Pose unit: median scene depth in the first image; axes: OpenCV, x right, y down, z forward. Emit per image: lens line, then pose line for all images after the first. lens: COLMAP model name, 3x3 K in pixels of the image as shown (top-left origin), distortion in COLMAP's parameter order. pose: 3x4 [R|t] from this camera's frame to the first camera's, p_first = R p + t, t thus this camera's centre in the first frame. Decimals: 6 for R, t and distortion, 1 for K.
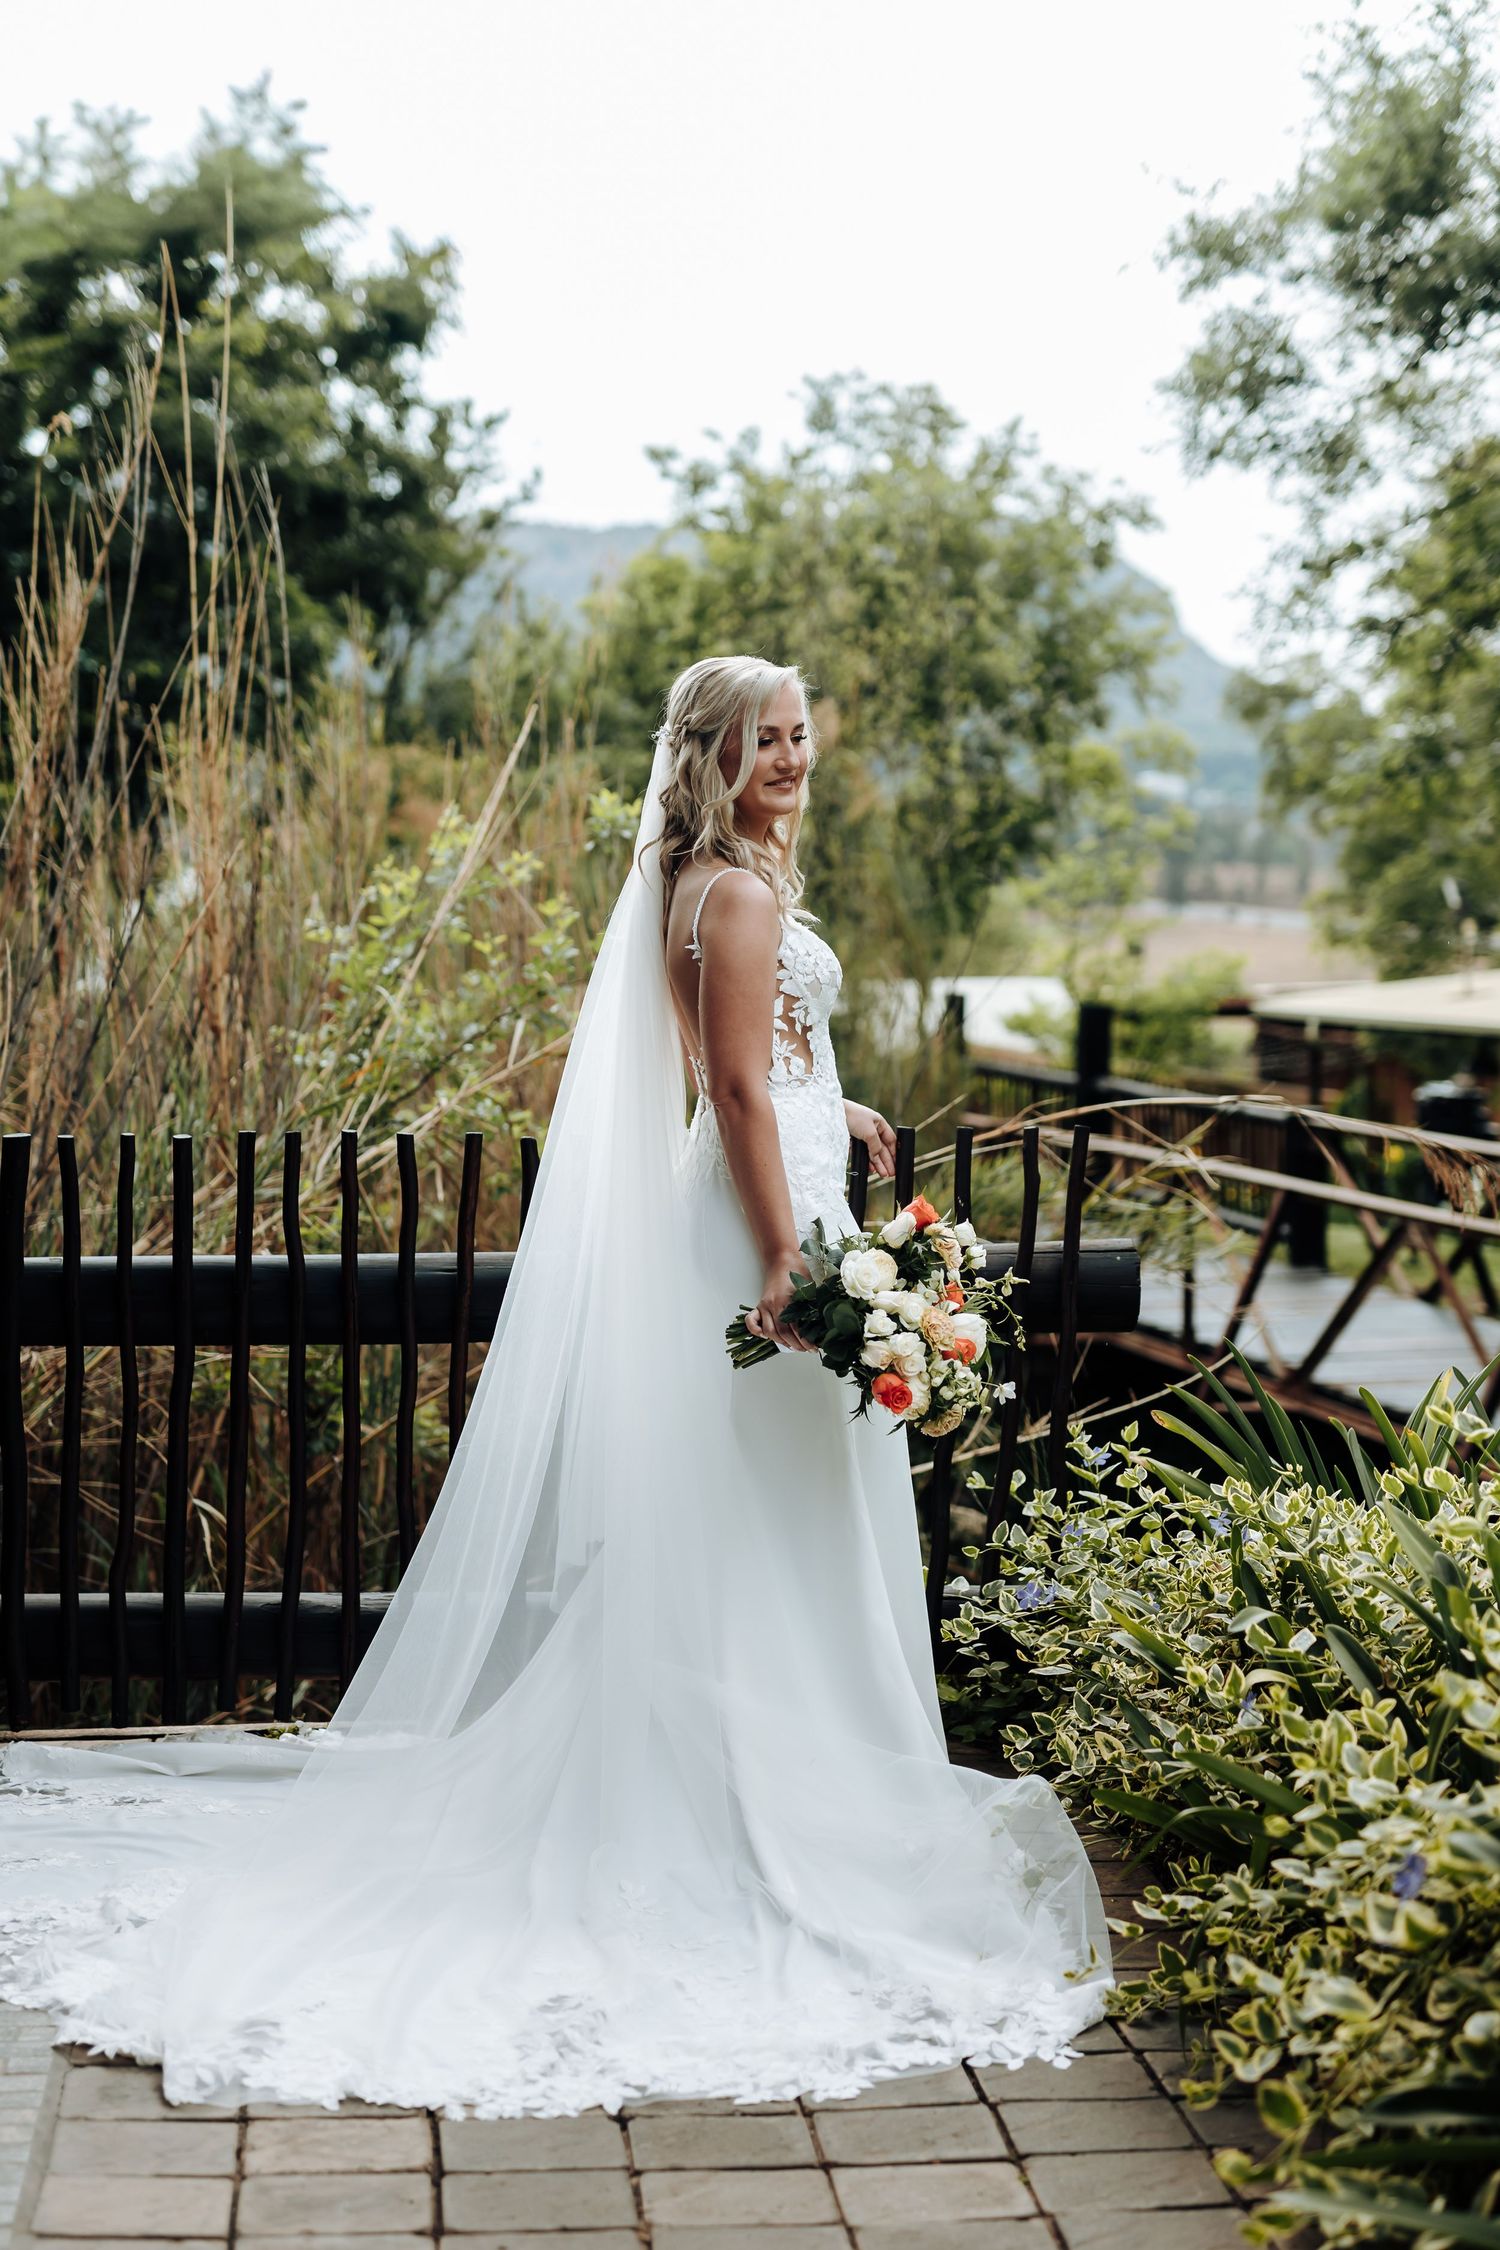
lens RADIAL K [[3354.8, 0, 734.9], [0, 3354.8, 1089.3], [0, 0, 1]] dist [0.018470, 0.025867]
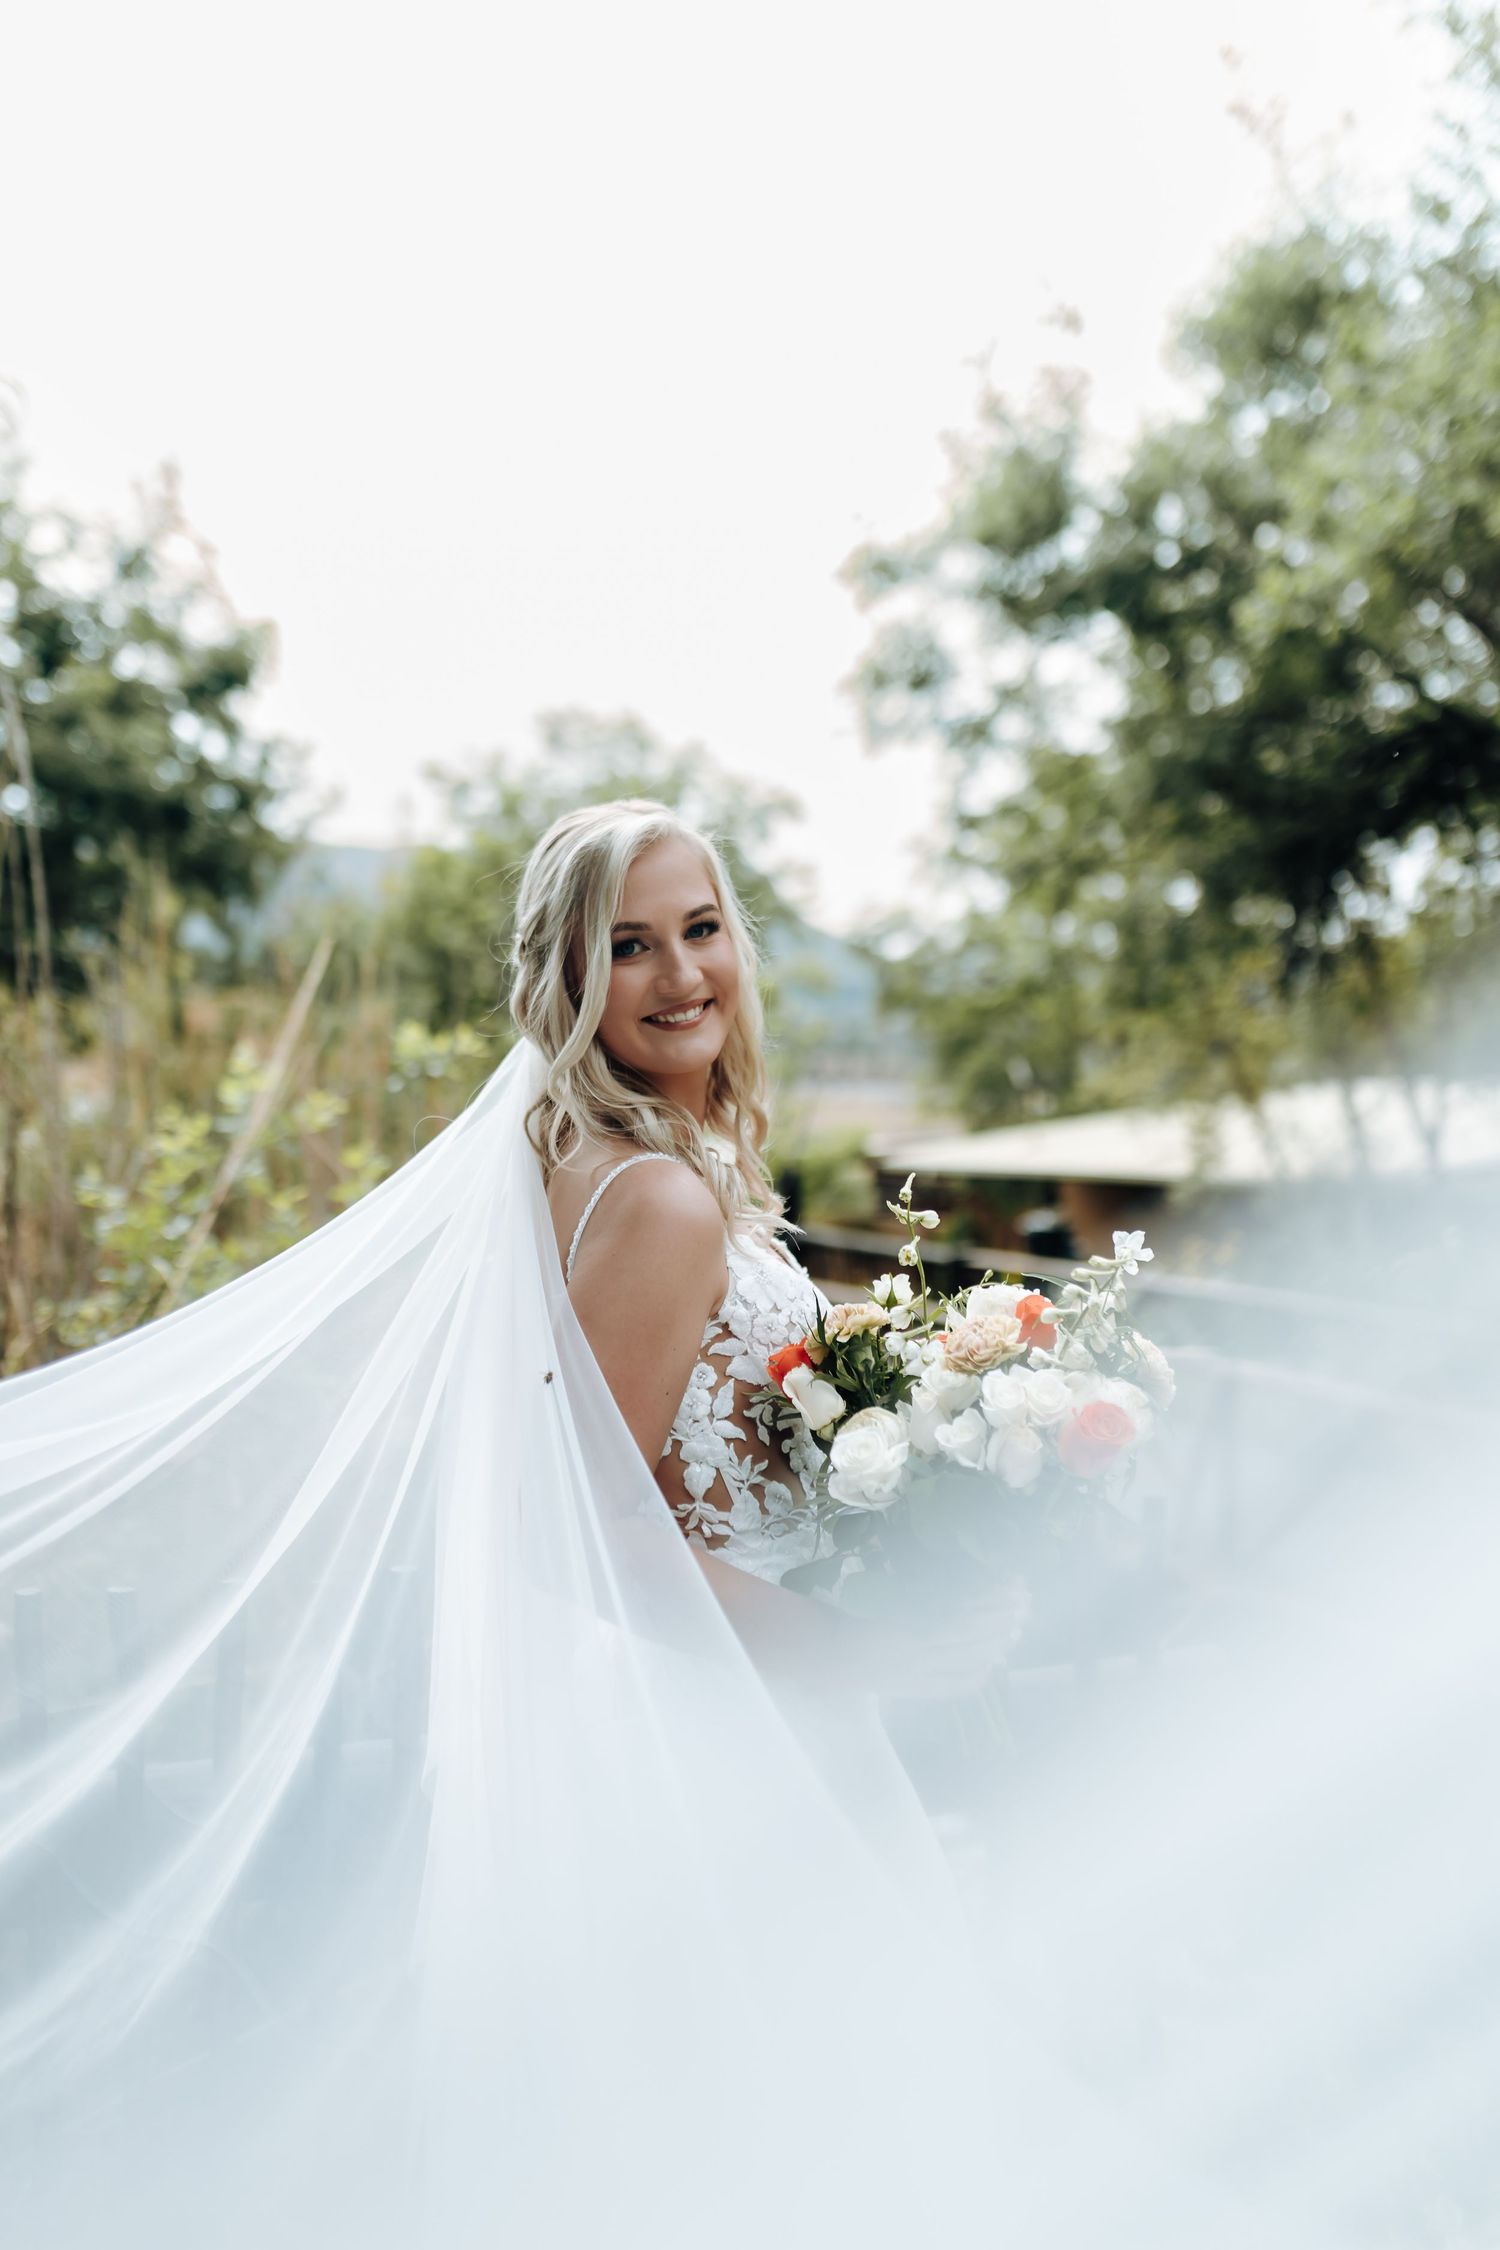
lens RADIAL K [[2286.1, 0, 749.0], [0, 2286.1, 1133.0], [0, 0, 1]] dist [0.004674, 0.000441]
pose [[0.992938, -0.040214, 0.111614, -0.006619], [0.044366, 0.998403, -0.034964, -0.014686], [-0.110030, 0.039669, 0.993136, 0.157592]]
